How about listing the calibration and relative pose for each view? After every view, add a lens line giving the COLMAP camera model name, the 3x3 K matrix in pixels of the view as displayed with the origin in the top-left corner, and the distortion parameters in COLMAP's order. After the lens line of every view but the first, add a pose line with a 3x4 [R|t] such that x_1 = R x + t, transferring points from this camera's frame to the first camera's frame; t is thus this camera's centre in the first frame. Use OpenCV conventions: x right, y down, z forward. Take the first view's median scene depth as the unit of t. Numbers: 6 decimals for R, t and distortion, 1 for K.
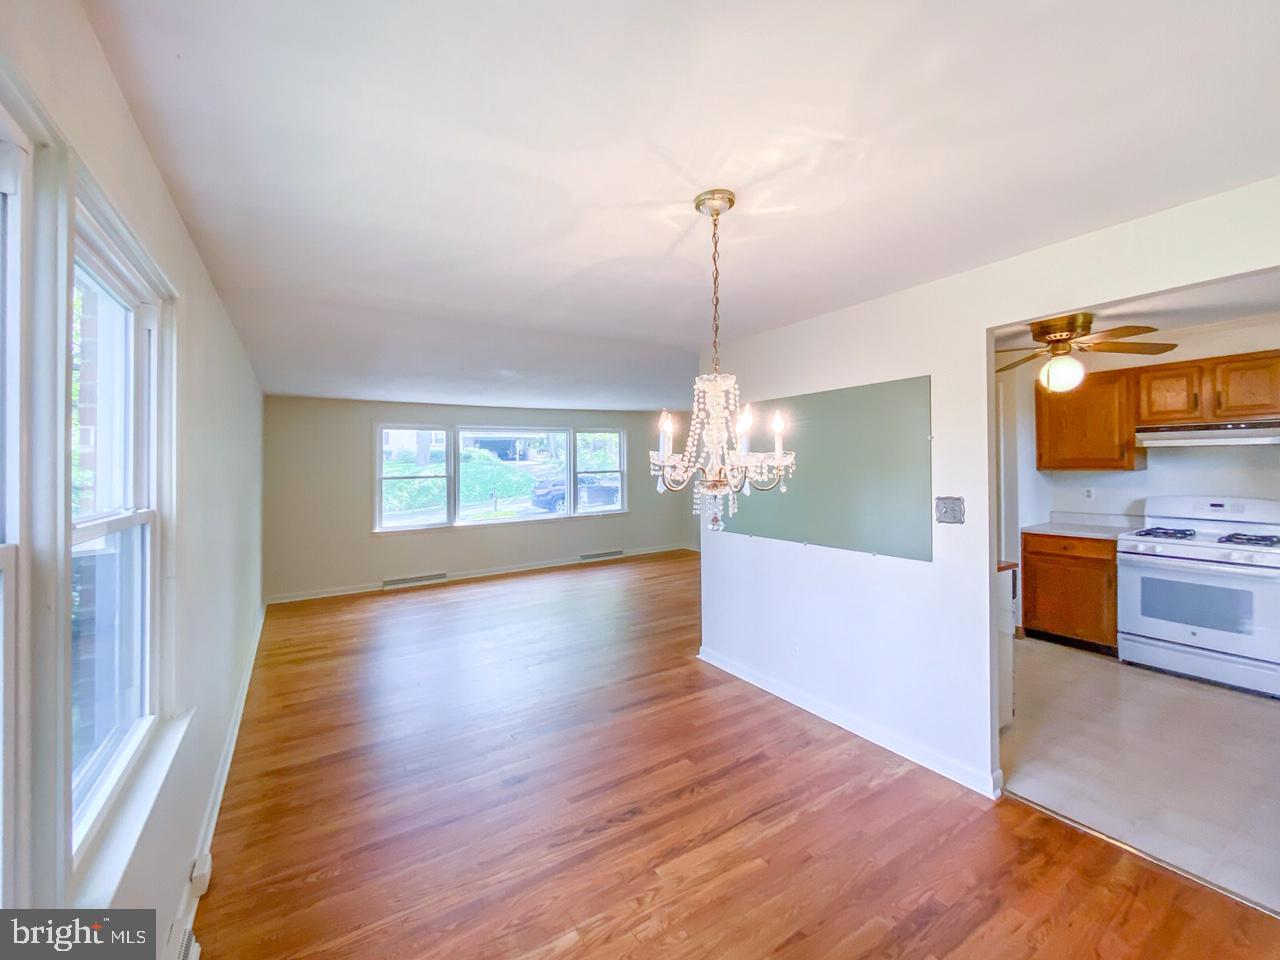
lens RADIAL K [[528.8, 0, 637.5], [0, 528.8, 461.6], [0, 0, 1]] dist [0.000505, -0.000052]
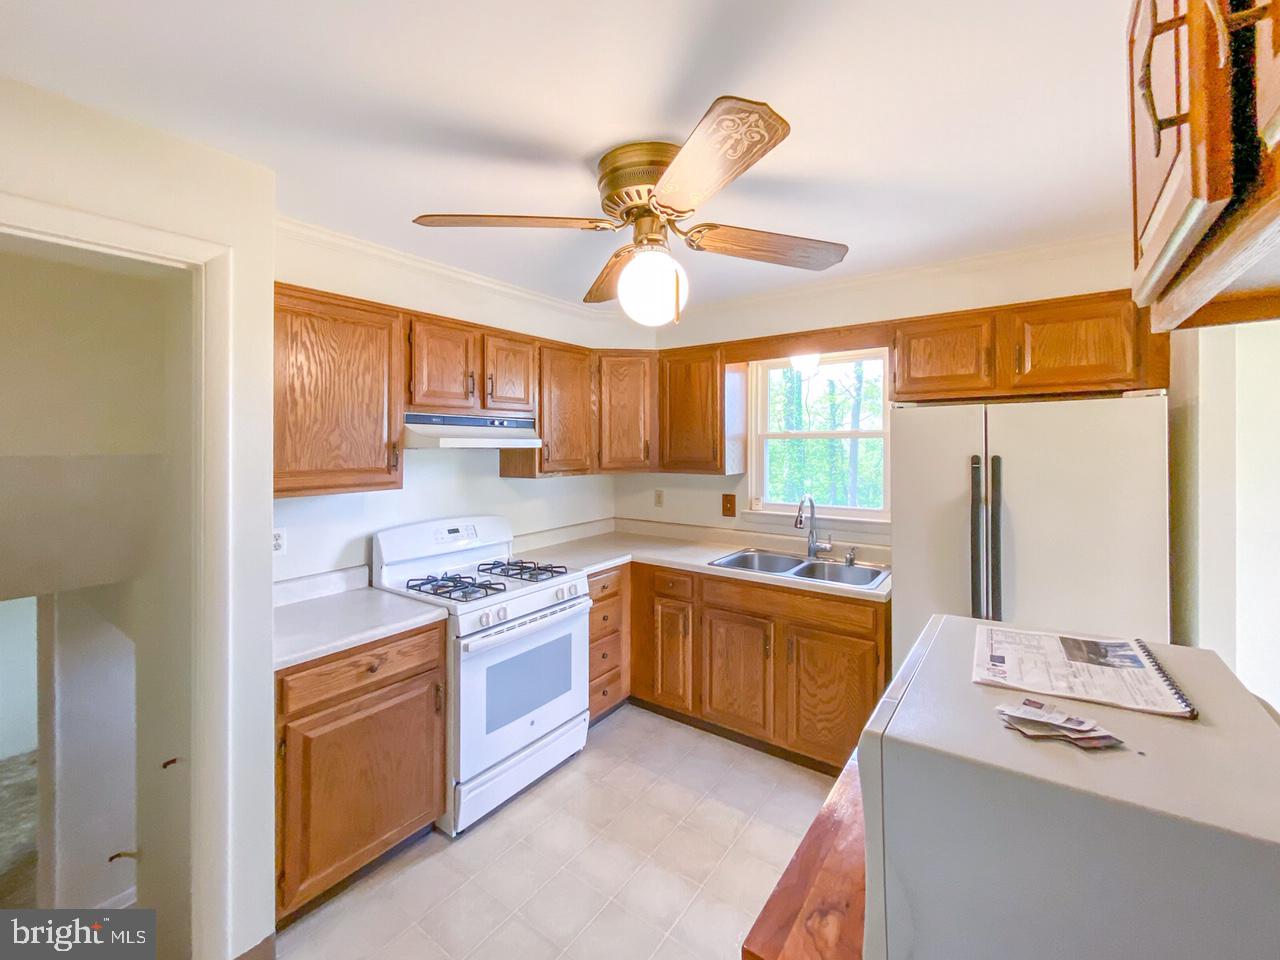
lens RADIAL K [[535.5, 0, 641.0], [0, 535.5, 450.4], [0, 0, 1]] dist [0.001126, 0.000164]
pose [[-0.370101, 0.013720, 0.928890, 0.309787], [0.016245, 0.999834, -0.008296, -0.016435], [-0.928849, 0.012020, -0.370262, 1.003211]]
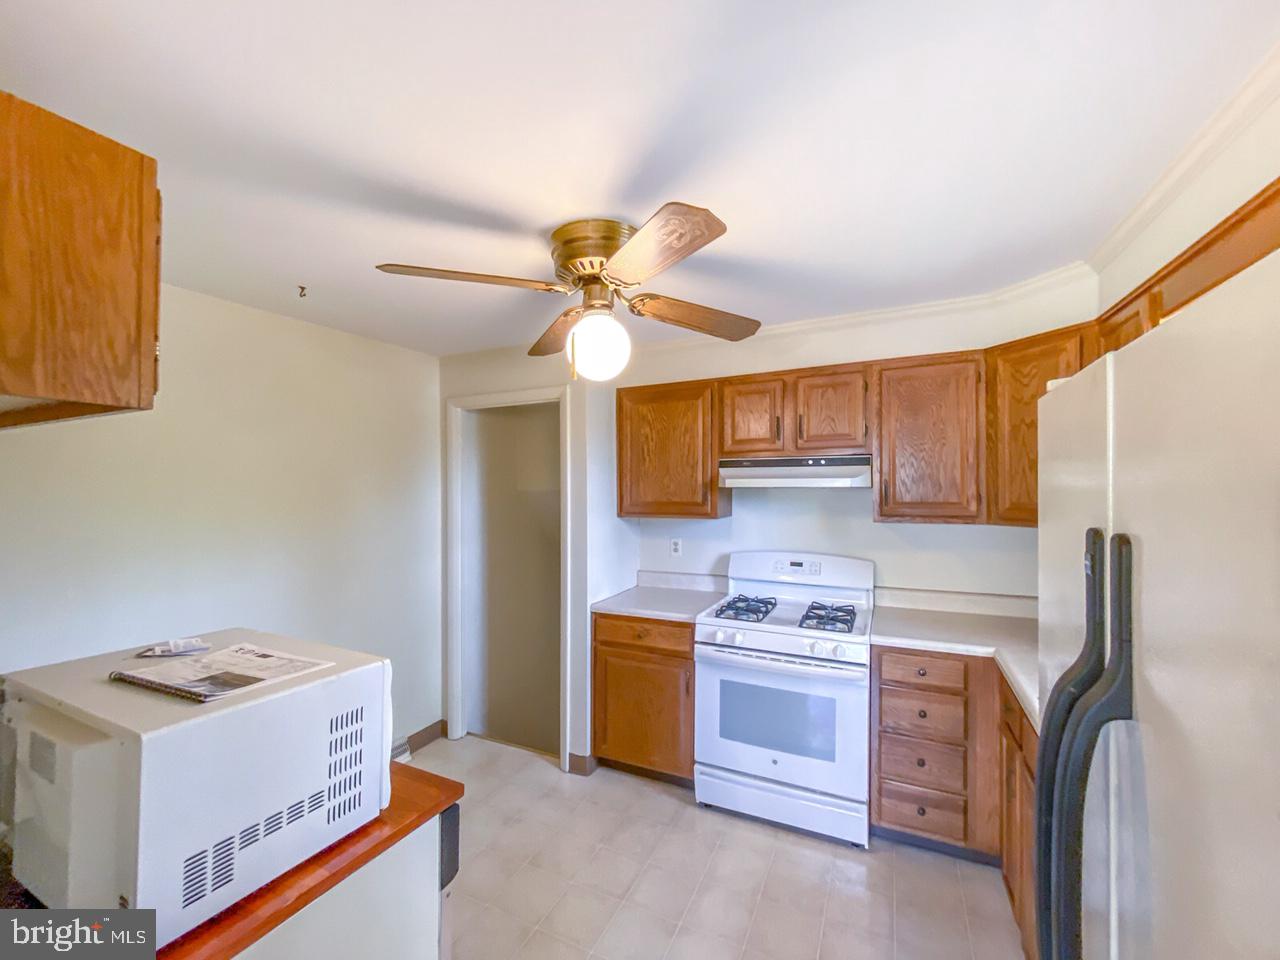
lens RADIAL K [[516.6, 0, 631.6], [0, 516.6, 486.8], [0, 0, 1]] dist [0.000327, -0.000079]
pose [[0.855432, 0.016269, 0.517660, 0.480955], [-0.009416, 0.999830, -0.015862, -0.016327], [-0.517830, 0.008695, 0.855440, 0.463560]]
